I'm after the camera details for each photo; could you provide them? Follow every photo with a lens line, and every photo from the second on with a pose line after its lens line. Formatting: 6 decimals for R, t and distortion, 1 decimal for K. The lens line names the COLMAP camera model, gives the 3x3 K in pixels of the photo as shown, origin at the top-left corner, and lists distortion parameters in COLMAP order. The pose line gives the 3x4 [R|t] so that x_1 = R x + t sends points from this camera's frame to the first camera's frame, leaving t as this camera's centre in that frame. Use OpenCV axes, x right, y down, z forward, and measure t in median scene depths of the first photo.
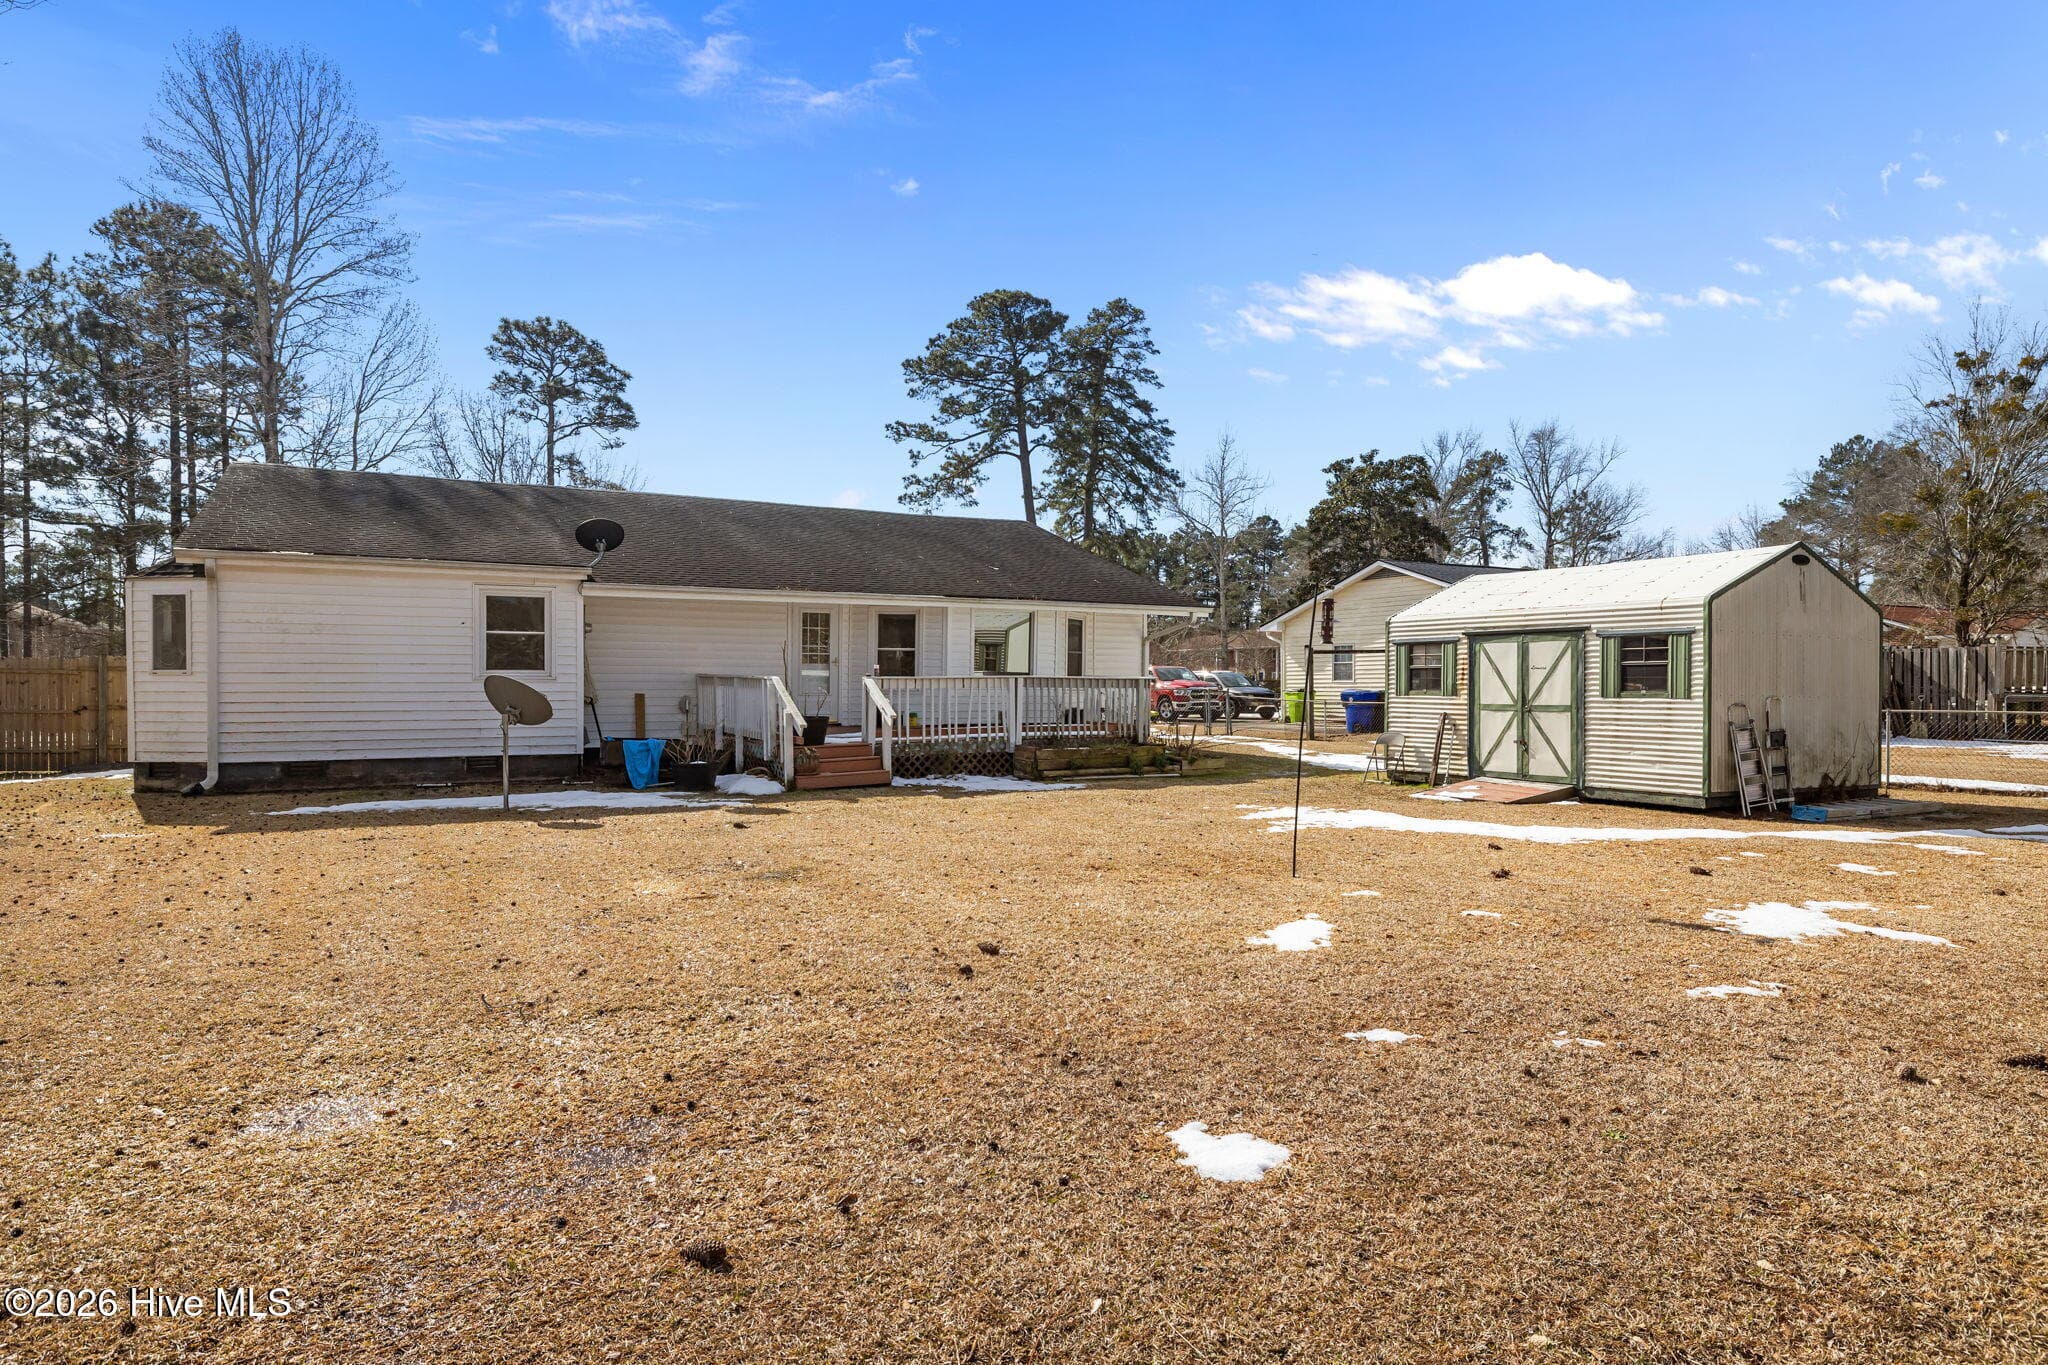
lens RADIAL K [[1202.3, 0, 1026.2], [0, 1202.3, 677.5], [0, 0, 1]] dist [0.003352, -0.005450]
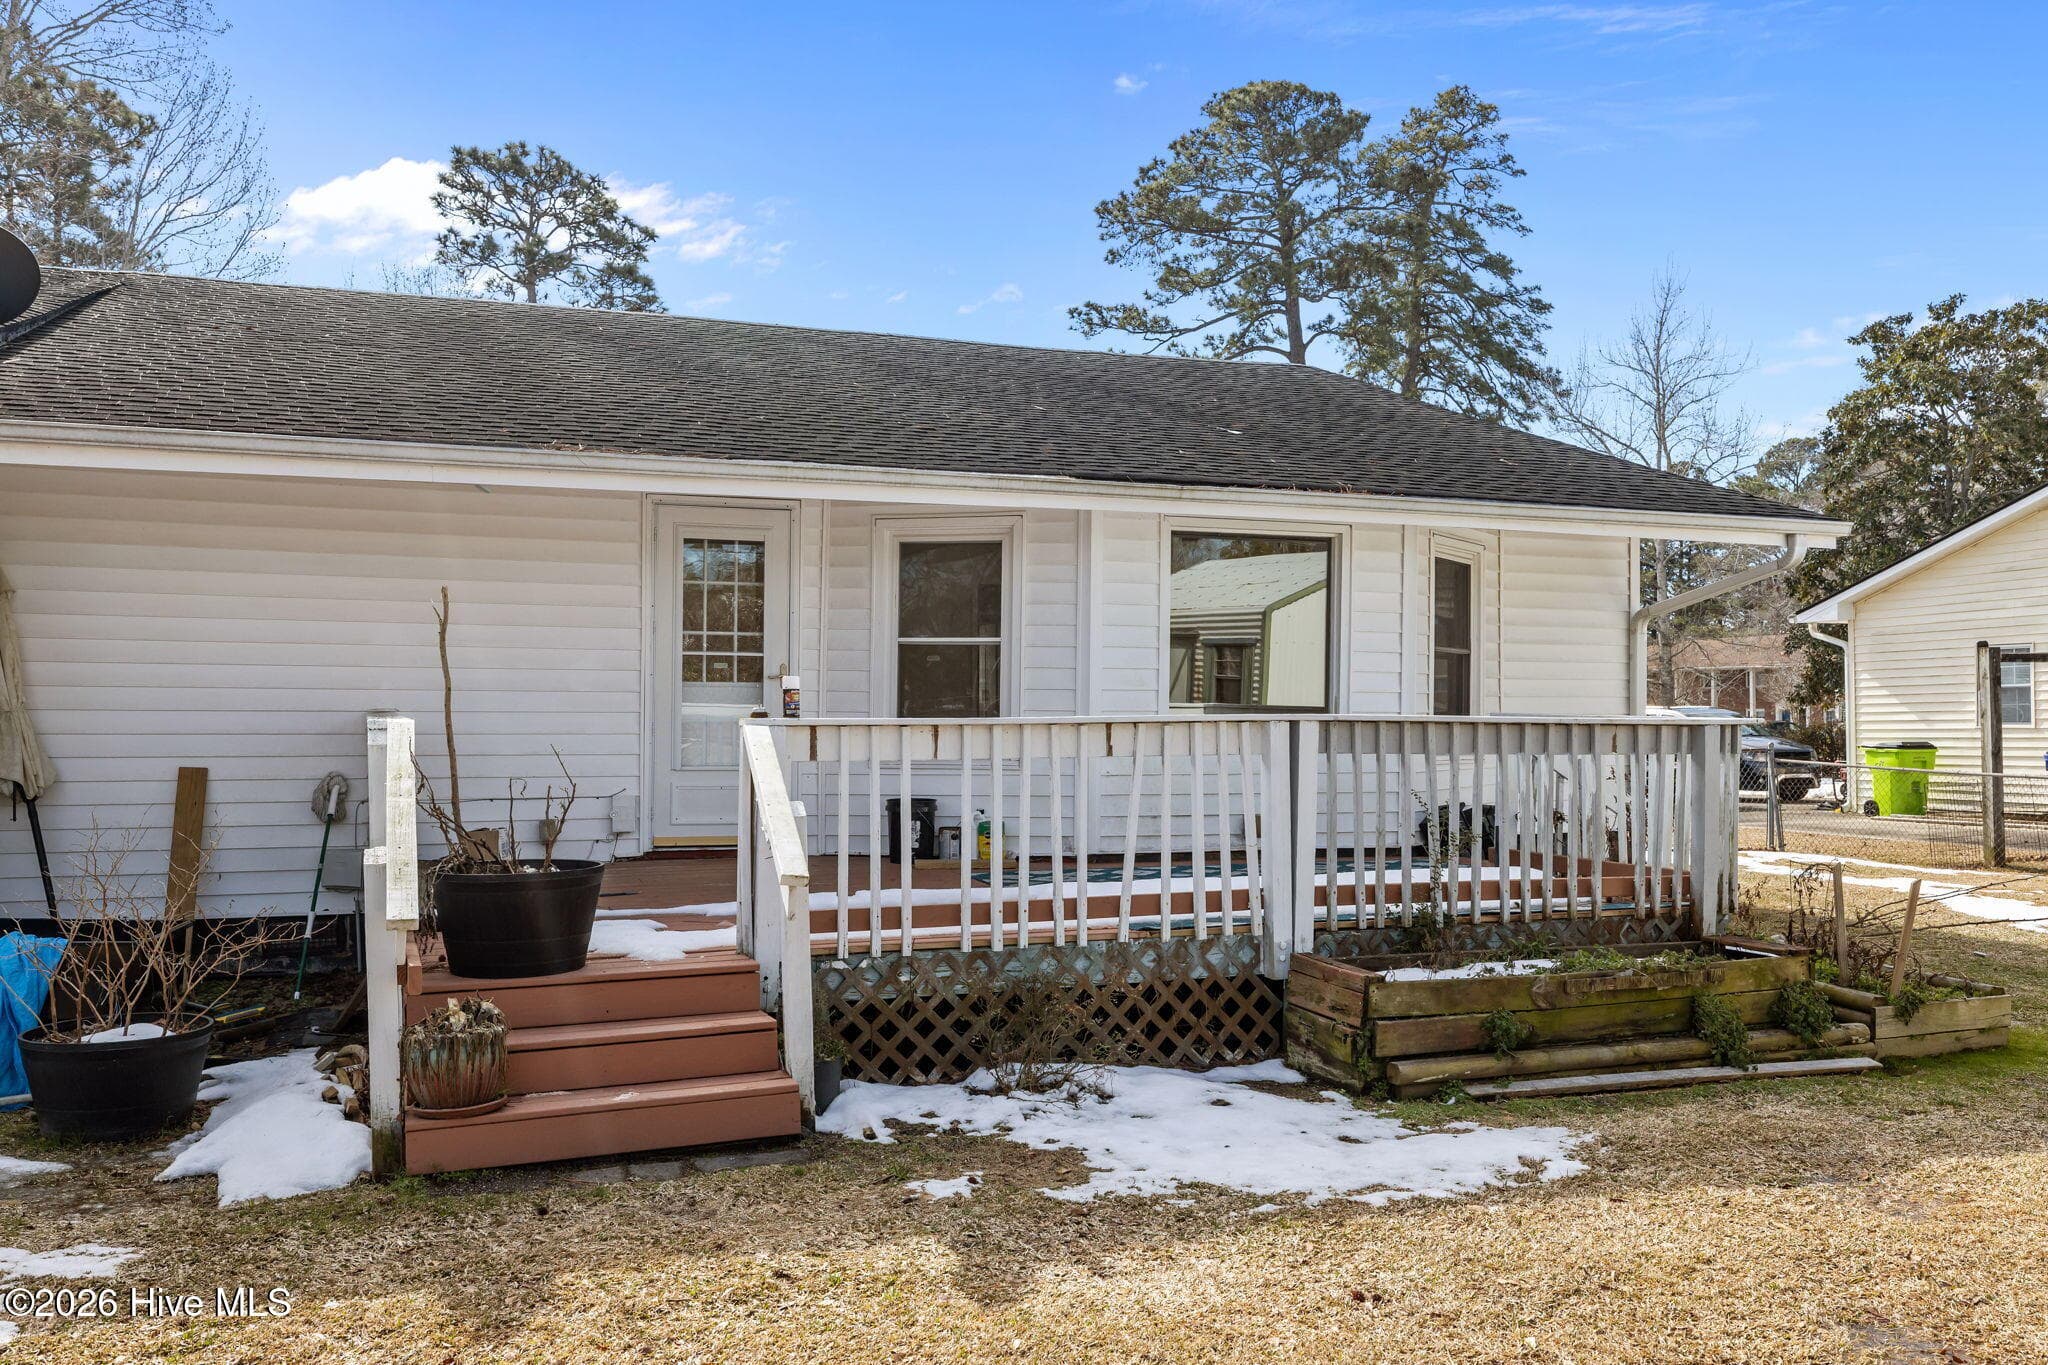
lens RADIAL K [[1710.8, 0, 1022.8], [0, 1710.8, 687.2], [0, 0, 1]] dist [-0.000123, 0.004548]
pose [[0.987258, -0.004558, -0.159065, -0.002298], [0.001625, 0.999826, -0.018563, -0.000096], [0.159122, 0.018068, 0.987094, 0.187109]]
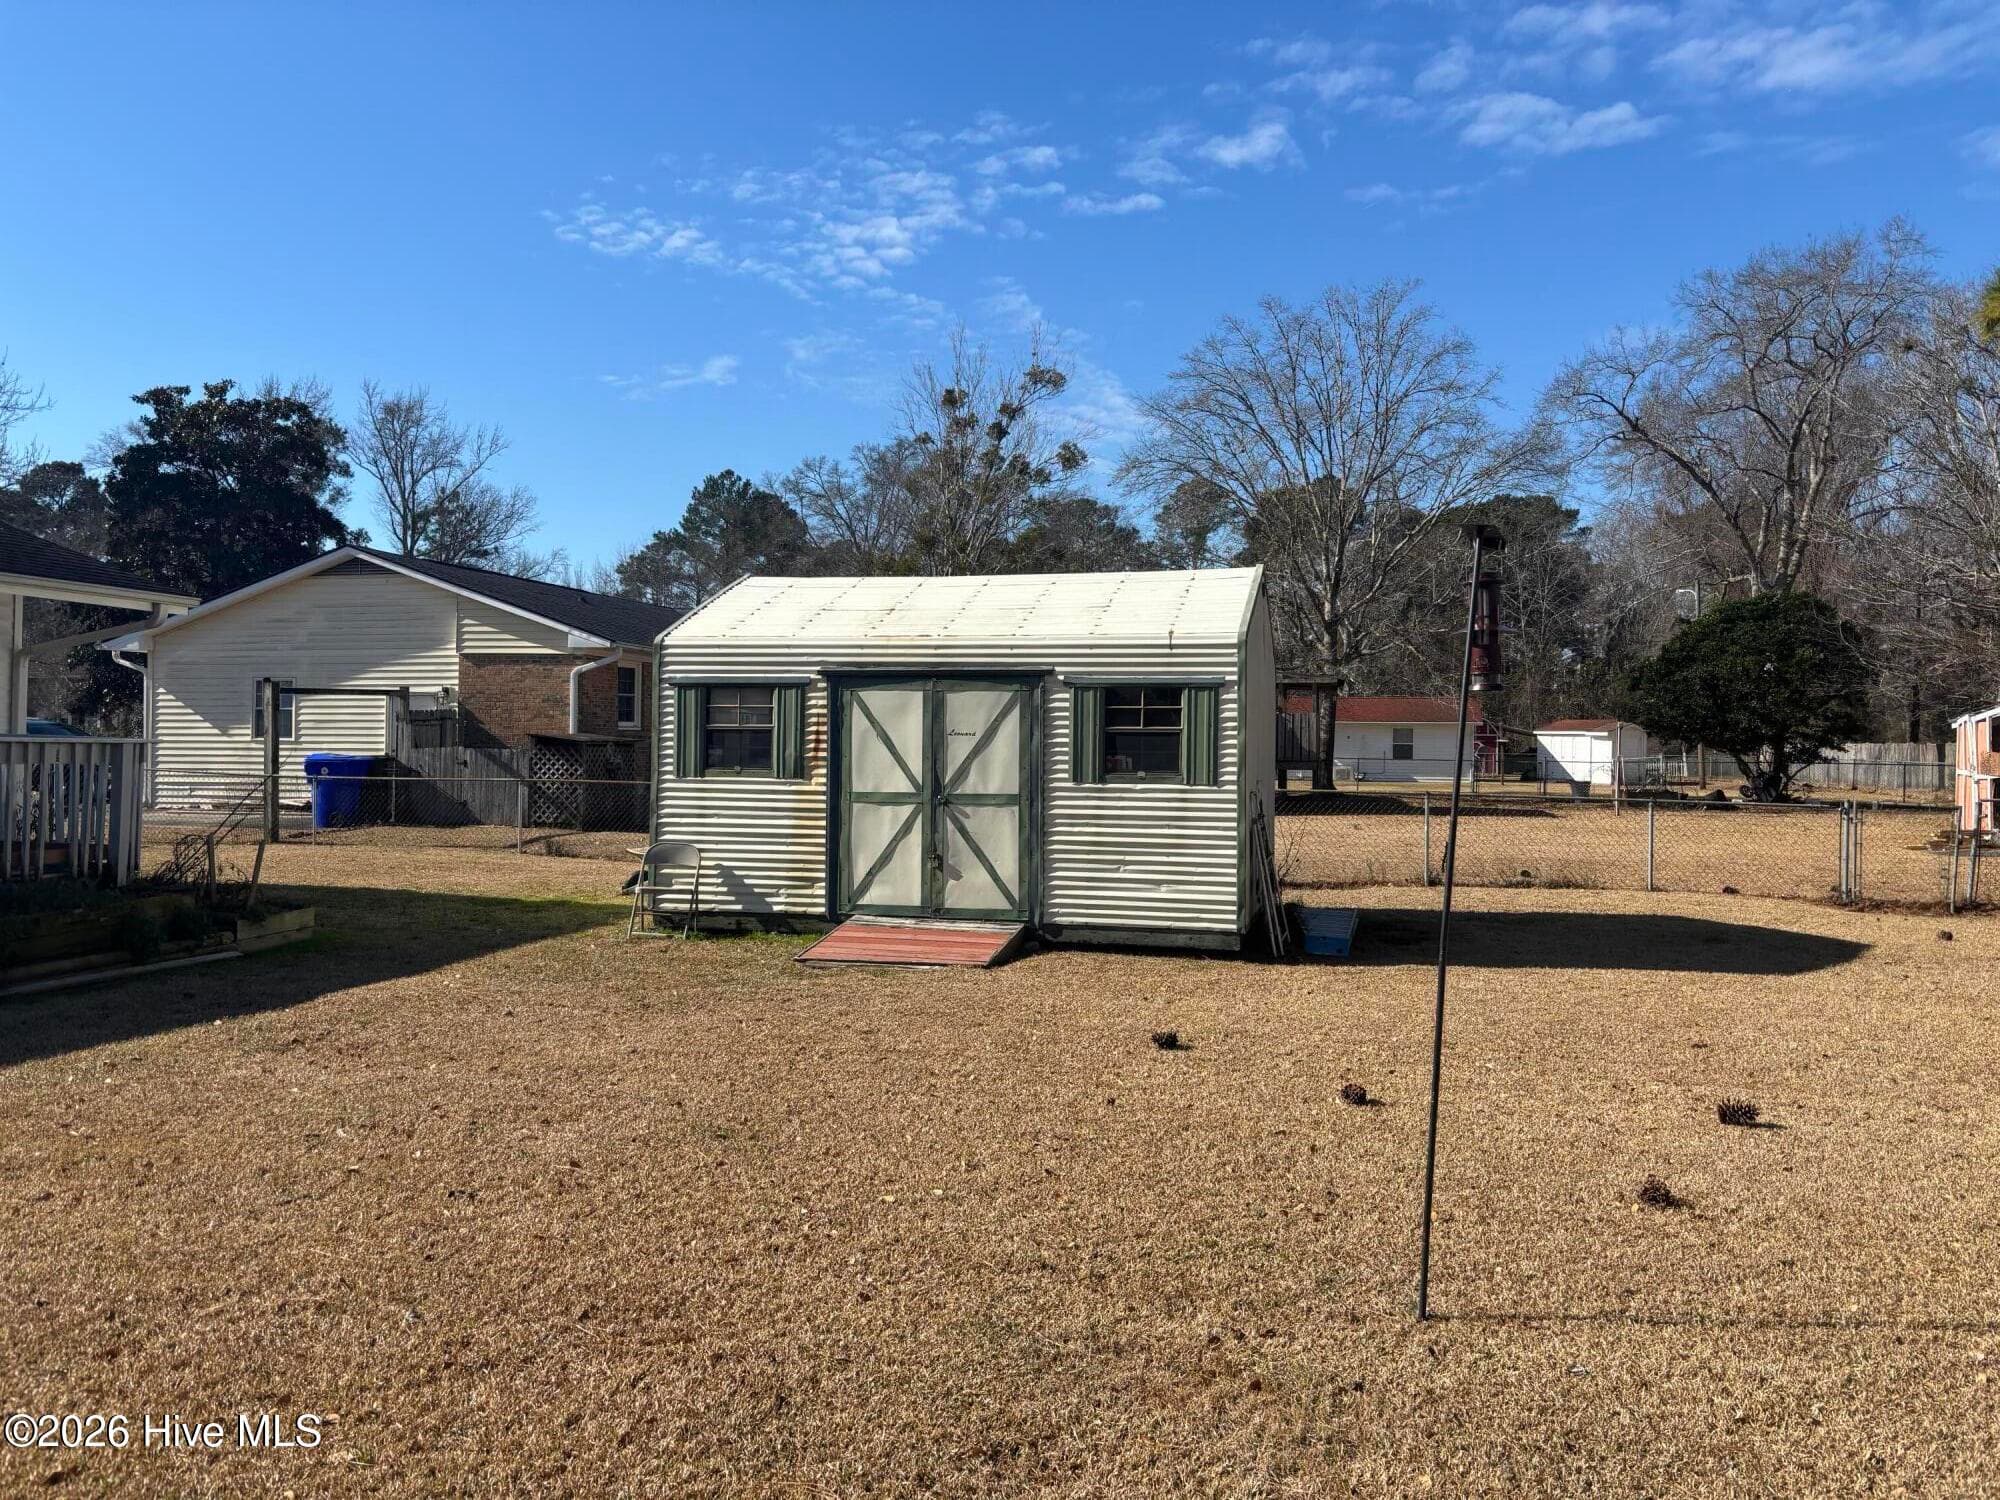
lens RADIAL K [[1528.5, 0, 1008.3], [0, 1528.5, 713.3], [0, 0, 1]] dist [0.054324, -0.048417]
pose [[0.679022, 0.020942, 0.733819, -0.035752], [-0.013942, 0.999781, -0.015632, -0.001782], [-0.733985, 0.000383, 0.679166, 0.126471]]
